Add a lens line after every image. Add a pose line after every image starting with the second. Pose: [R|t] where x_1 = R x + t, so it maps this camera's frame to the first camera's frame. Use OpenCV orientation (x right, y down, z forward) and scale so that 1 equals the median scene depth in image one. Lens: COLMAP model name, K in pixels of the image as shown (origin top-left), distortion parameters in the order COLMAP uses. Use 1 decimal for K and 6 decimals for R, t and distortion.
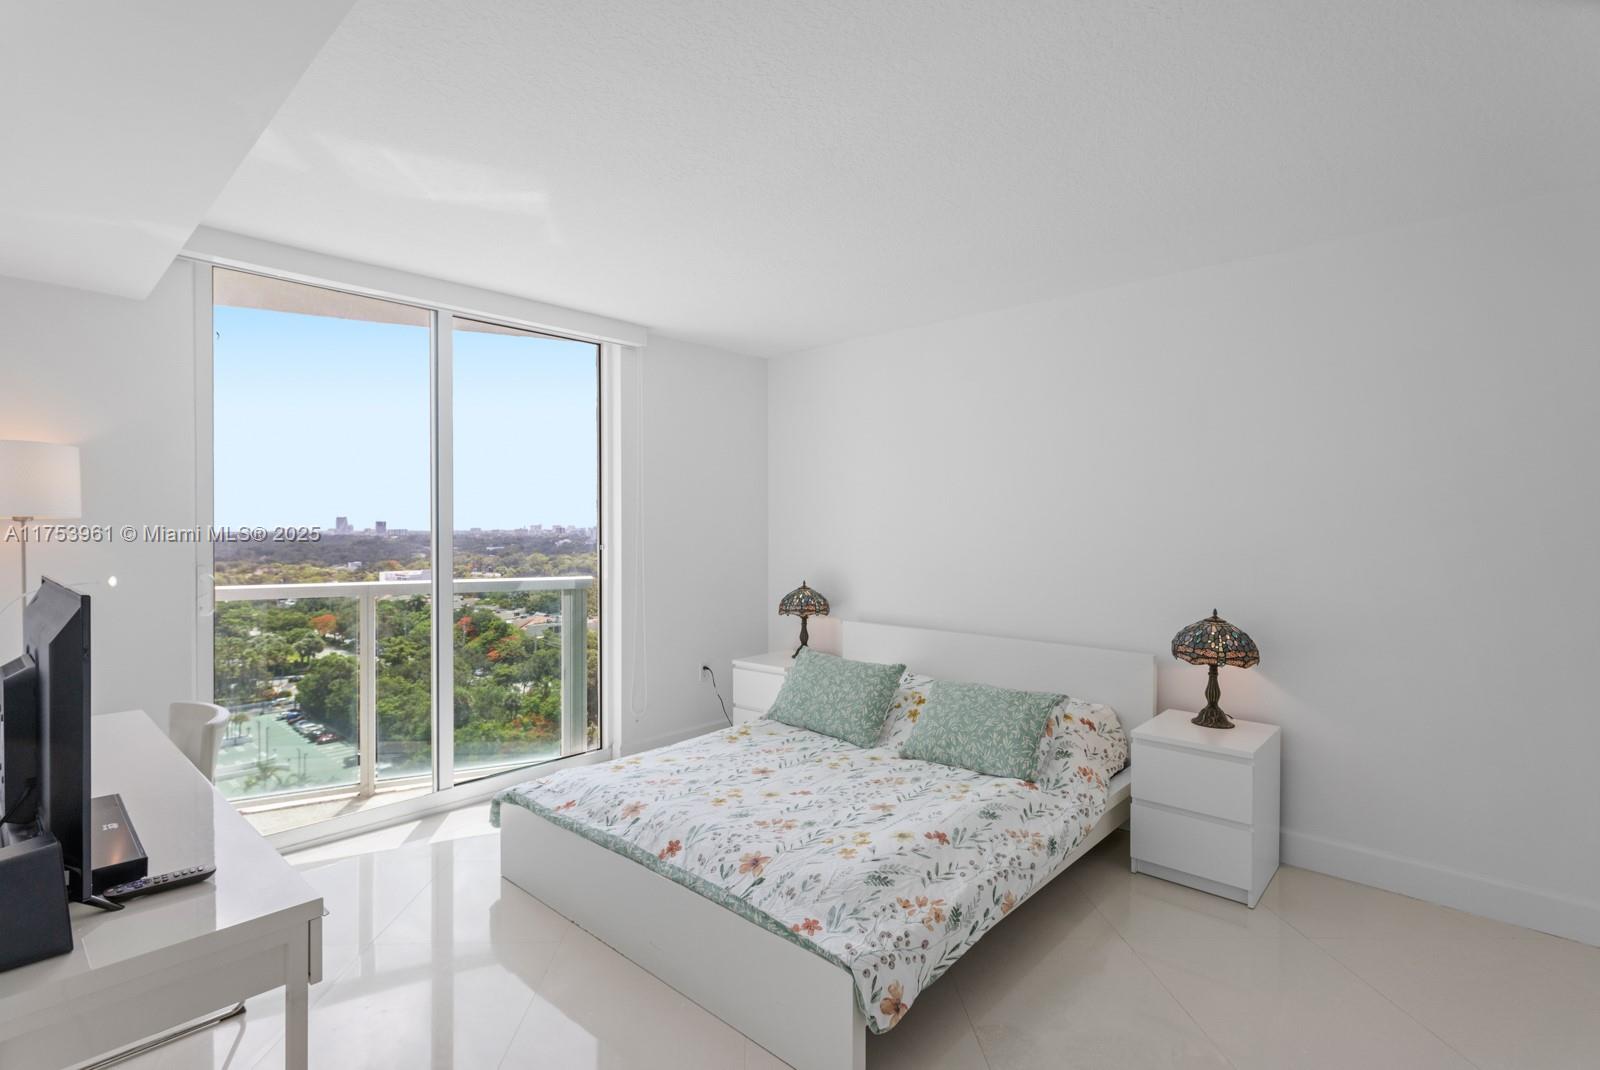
lens RADIAL K [[764.3, 0, 774.9], [0, 764.3, 536.4], [0, 0, 1]] dist [0.001977, 0.001246]
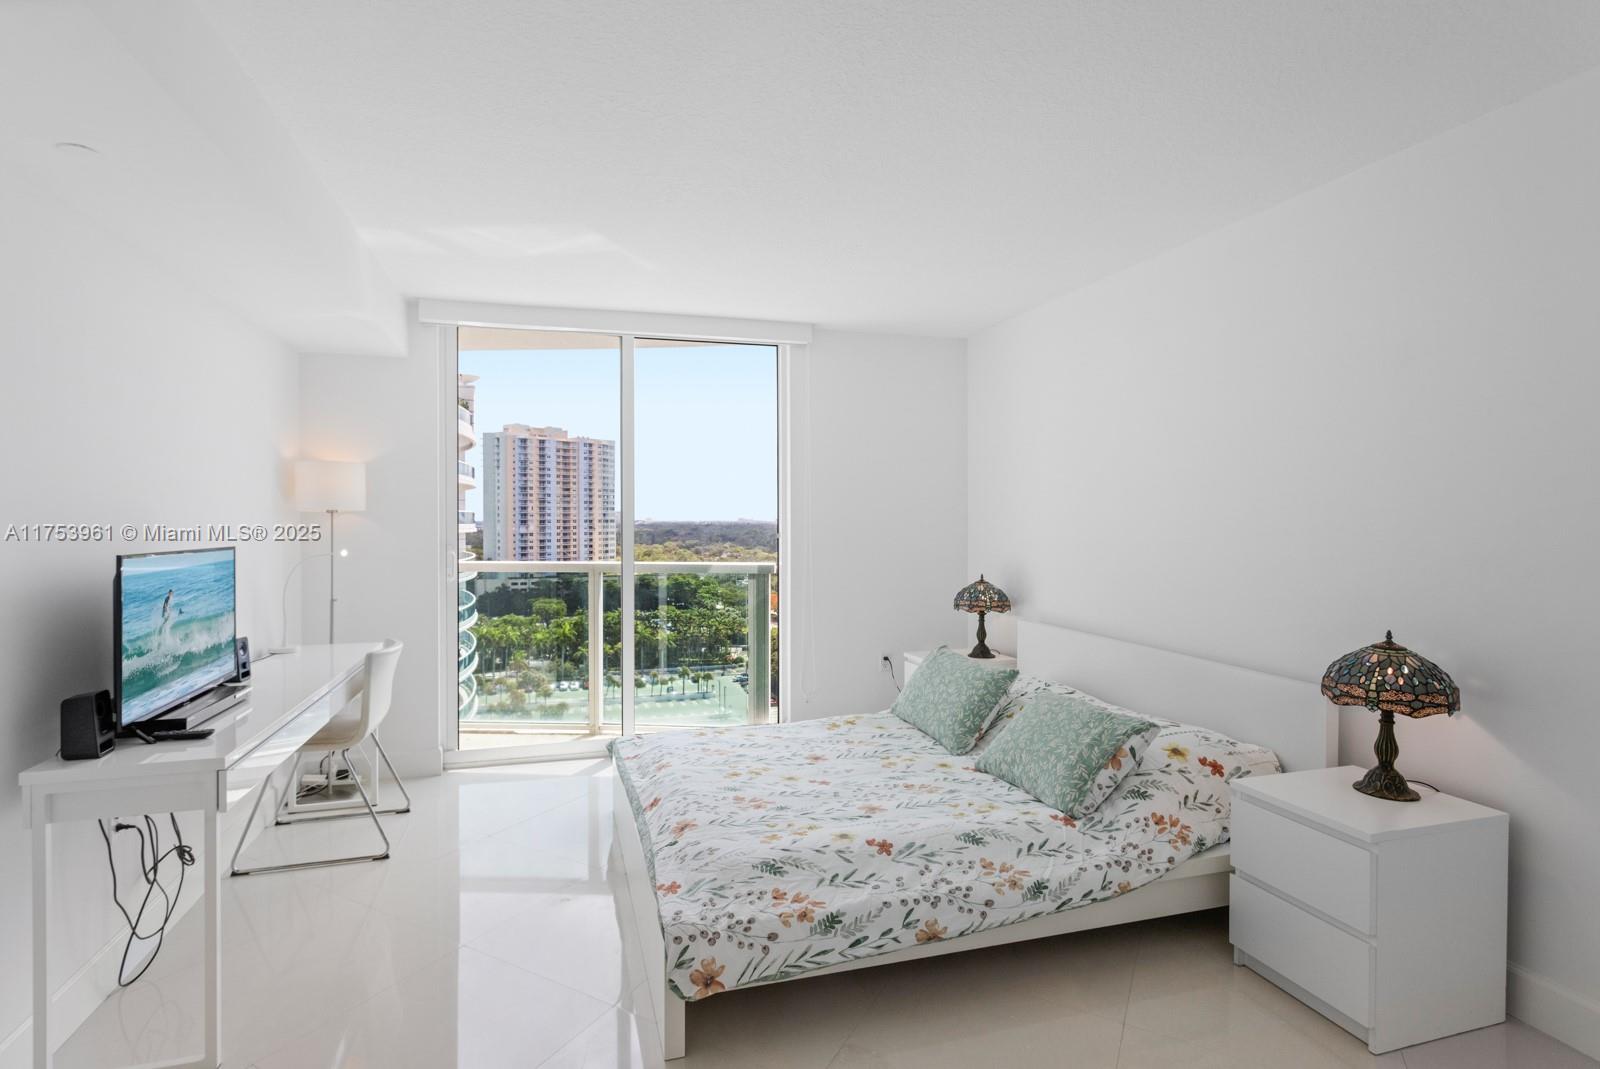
lens RADIAL K [[777.2, 0, 774.2], [0, 777.2, 533.2], [0, 0, 1]] dist [0.003114, -0.000183]
pose [[0.861335, 0.009946, -0.507940, 0.462109], [-0.005927, 0.999937, 0.009528, 0.000562], [0.508002, -0.005196, 0.861340, 0.089120]]
